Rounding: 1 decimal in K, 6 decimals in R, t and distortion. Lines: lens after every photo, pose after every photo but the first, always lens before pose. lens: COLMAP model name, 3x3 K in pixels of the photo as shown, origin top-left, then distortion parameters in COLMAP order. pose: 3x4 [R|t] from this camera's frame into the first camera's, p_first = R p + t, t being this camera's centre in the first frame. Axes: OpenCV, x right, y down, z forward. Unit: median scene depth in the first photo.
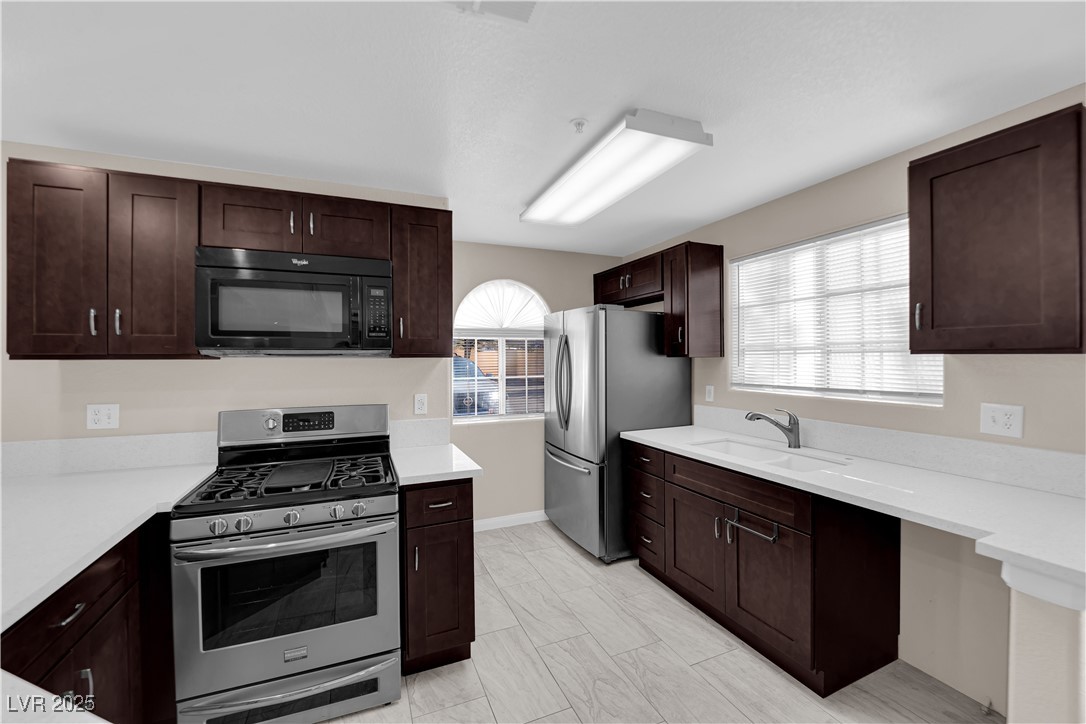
lens RADIAL K [[436.3, 0, 542.4], [0, 436.3, 359.6], [0, 0, 1]] dist [-0.008701, -0.004605]
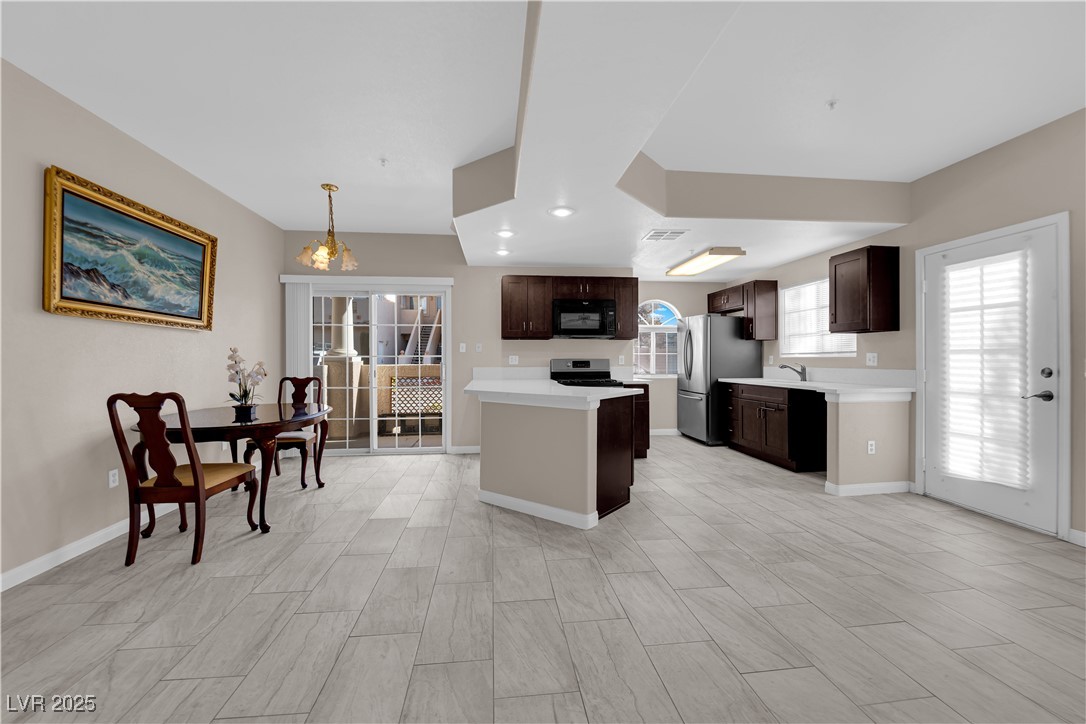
lens RADIAL K [[436.3, 0, 542.4], [0, 436.3, 359.6], [0, 0, 1]] dist [-0.008701, -0.004605]
pose [[0.958036, 0.004014, -0.286619, -0.020578], [-0.004552, 0.999989, -0.001212, 0.103886], [0.286611, 0.002466, 0.958044, -1.307126]]
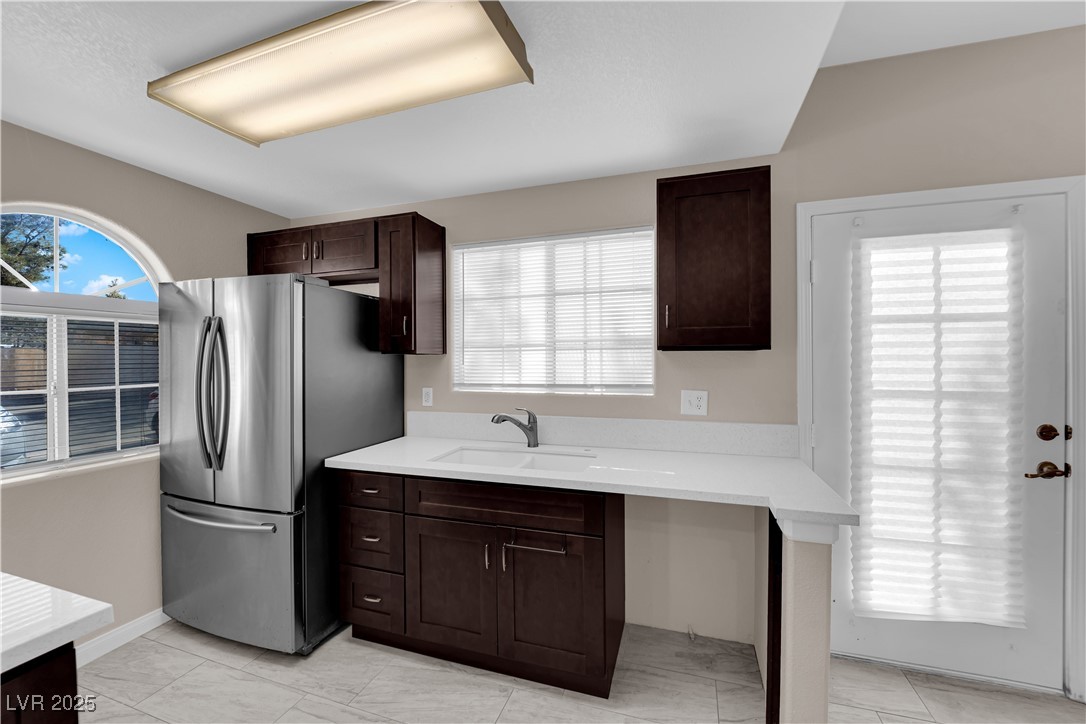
lens RADIAL K [[436.3, 0, 542.4], [0, 436.3, 359.6], [0, 0, 1]] dist [-0.008701, -0.004605]
pose [[0.665222, 0.001495, 0.746644, -0.133680], [0.003659, 0.999979, -0.005263, 0.012227], [-0.746636, 0.006233, 0.665203, 0.321651]]
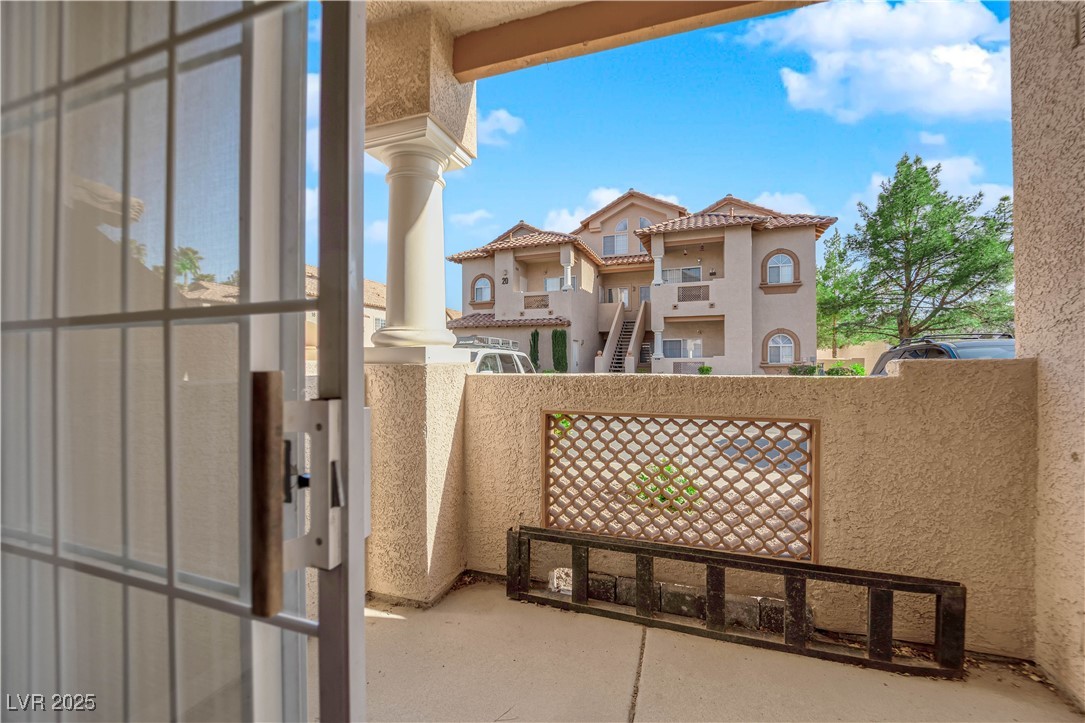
lens RADIAL K [[440.0, 0, 542.5], [0, 440.0, 361.5], [0, 0, 1]] dist [-0.010843, -0.000308]
pose [[0.740659, 0.005418, -0.671860, -1.179760], [-0.007588, 0.999971, -0.000300, 0.111984], [0.671839, 0.005320, 0.740678, 0.460858]]
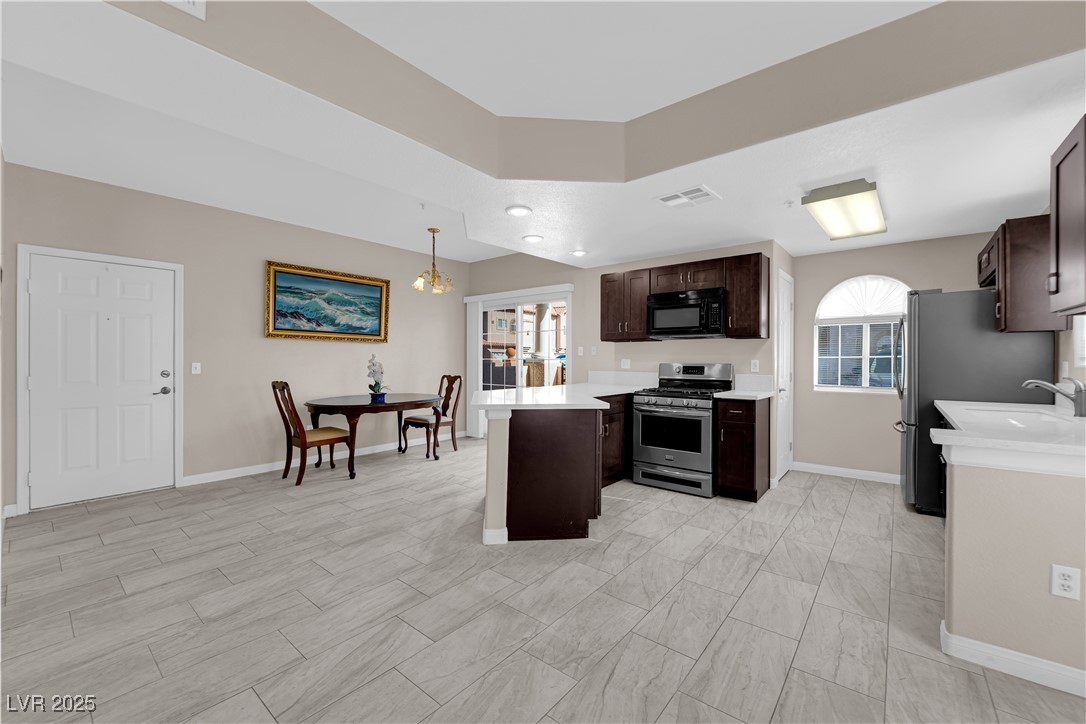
lens RADIAL K [[436.3, 0, 542.4], [0, 436.3, 359.6], [0, 0, 1]] dist [-0.008701, -0.004605]
pose [[0.460461, 0.008934, -0.887635, 0.843810], [-0.009359, 0.999943, 0.005209, 0.076396], [0.887631, 0.005909, 0.460518, -0.514266]]
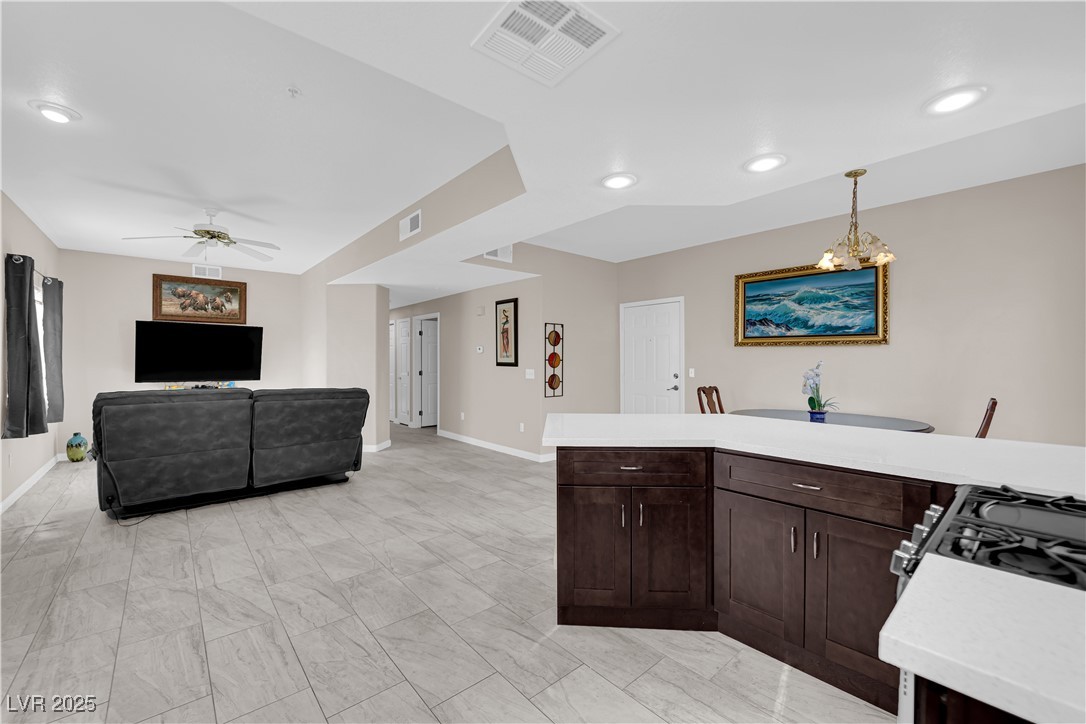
lens RADIAL K [[436.3, 0, 542.4], [0, 436.3, 359.6], [0, 0, 1]] dist [-0.008701, -0.004605]
pose [[-0.952105, 0.006797, -0.305695, 0.129833], [0.005520, 0.999972, 0.005043, 0.049333], [0.305721, 0.003114, -0.952116, 0.947732]]
